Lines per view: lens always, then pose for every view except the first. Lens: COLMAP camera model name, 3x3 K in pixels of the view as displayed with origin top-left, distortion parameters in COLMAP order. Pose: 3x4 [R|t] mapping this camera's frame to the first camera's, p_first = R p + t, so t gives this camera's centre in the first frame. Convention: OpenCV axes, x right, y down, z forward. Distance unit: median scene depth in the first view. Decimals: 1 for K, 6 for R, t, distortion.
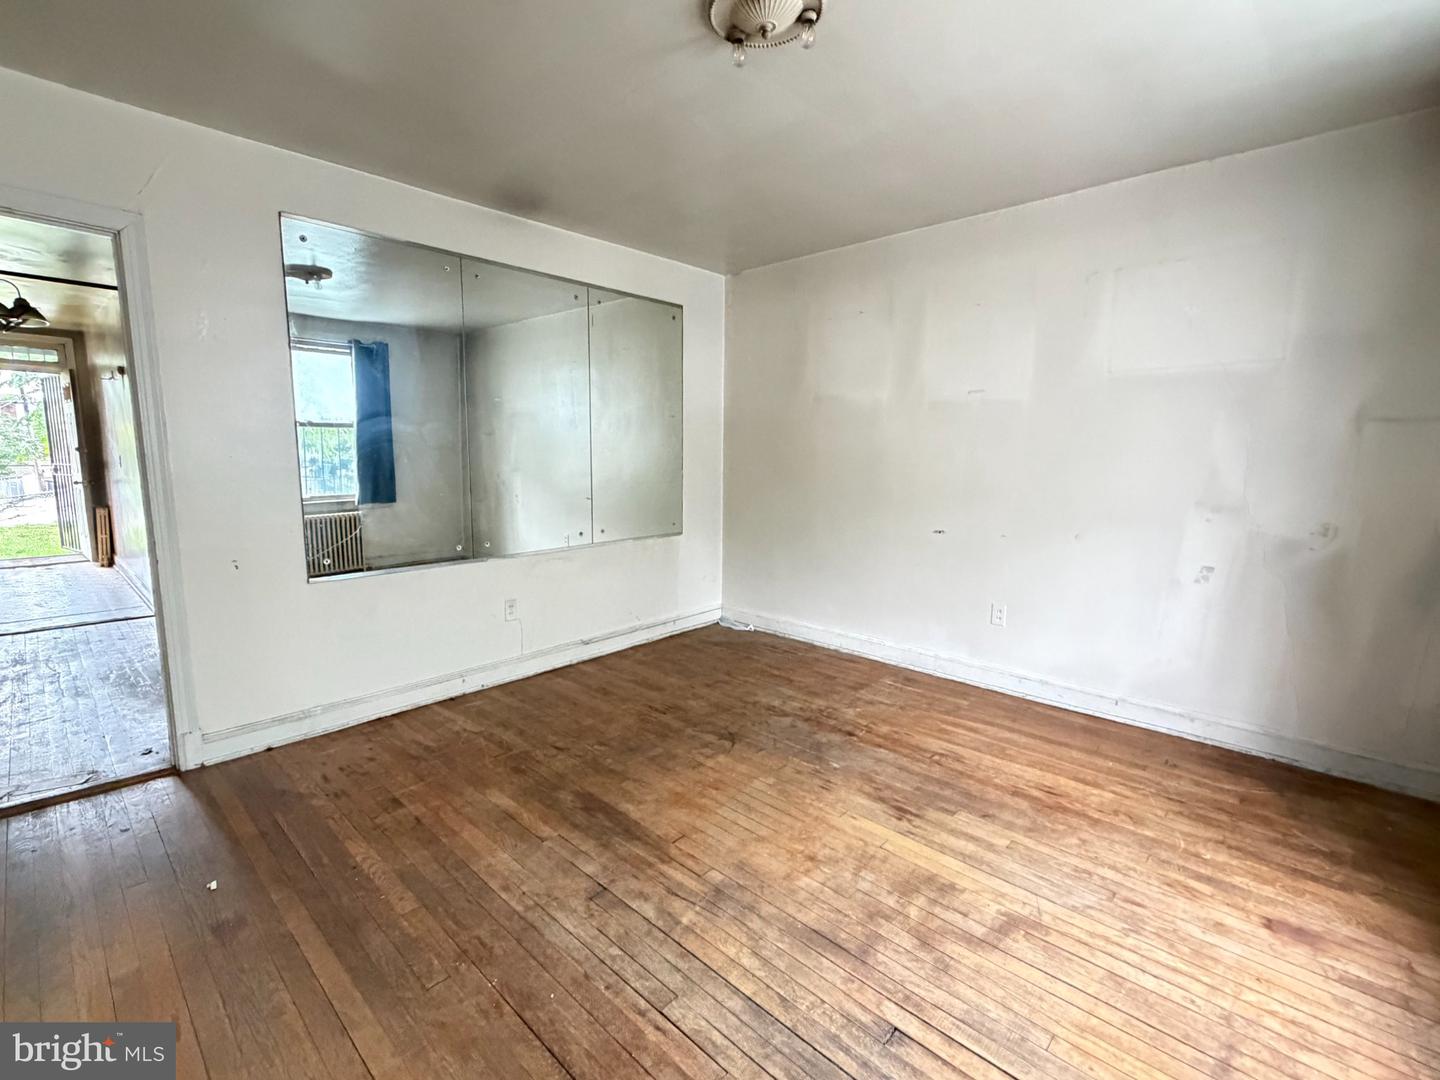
lens RADIAL K [[657.1, 0, 715.6], [0, 657.1, 544.9], [0, 0, 1]] dist [0.000879, -0.000761]
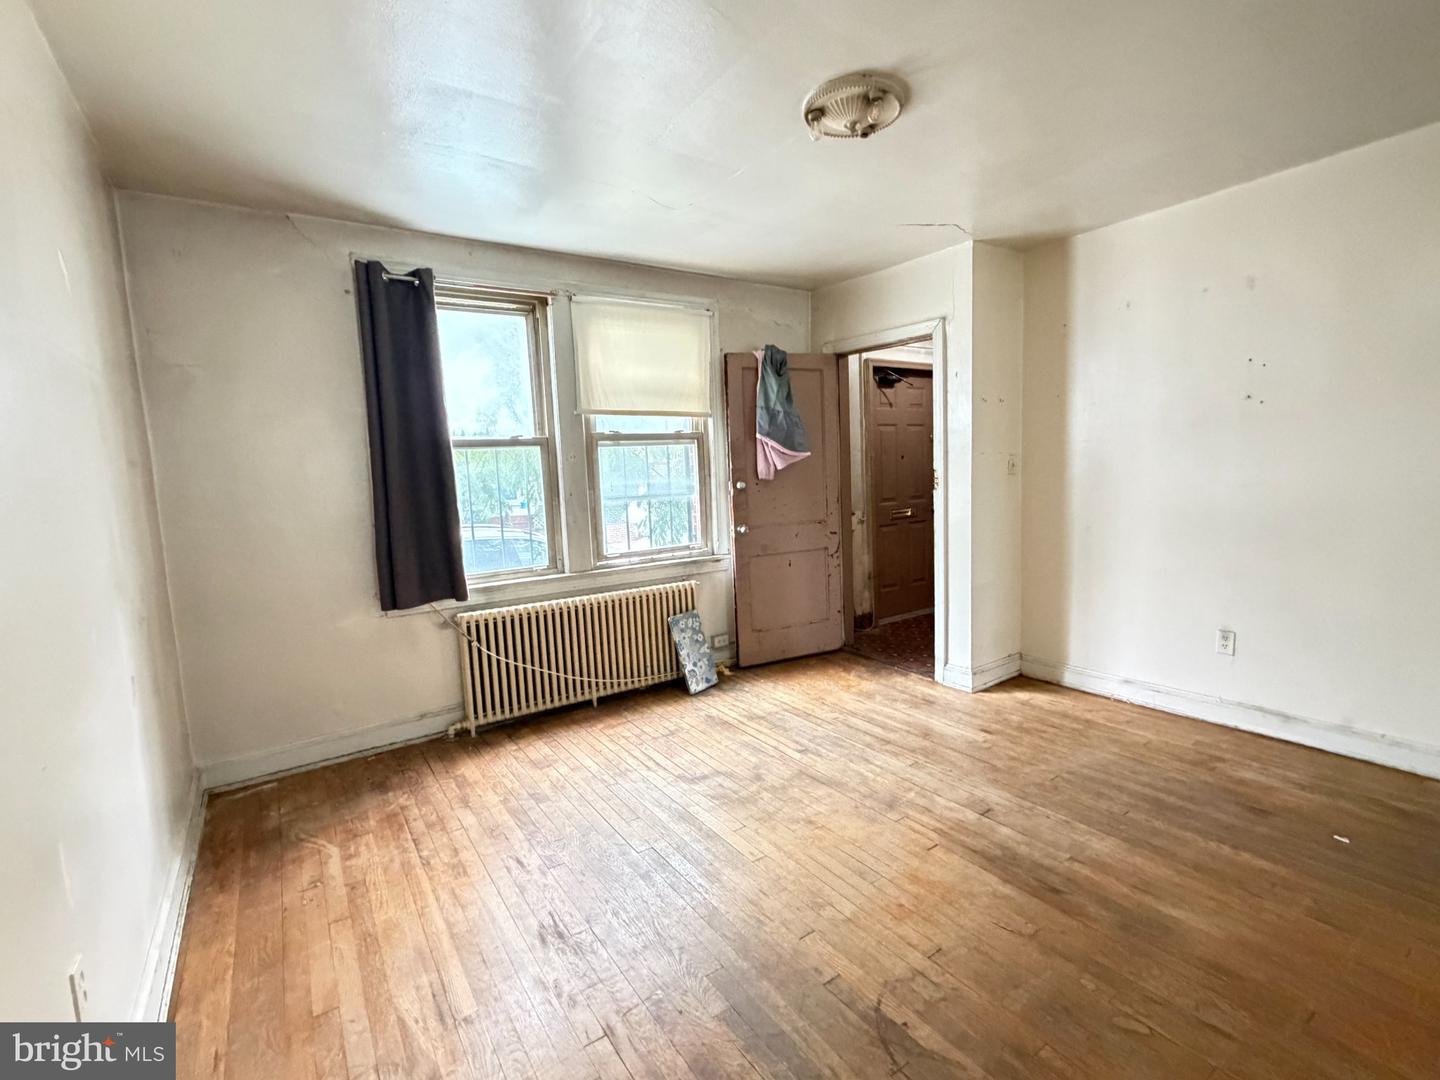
lens RADIAL K [[657.1, 0, 715.6], [0, 657.1, 544.9], [0, 0, 1]] dist [0.000879, -0.000761]
pose [[-0.976807, 0.000667, 0.214121, 0.060397], [0.056469, 0.965396, 0.254602, -0.319277], [-0.206542, 0.260788, -0.943043, 2.056270]]
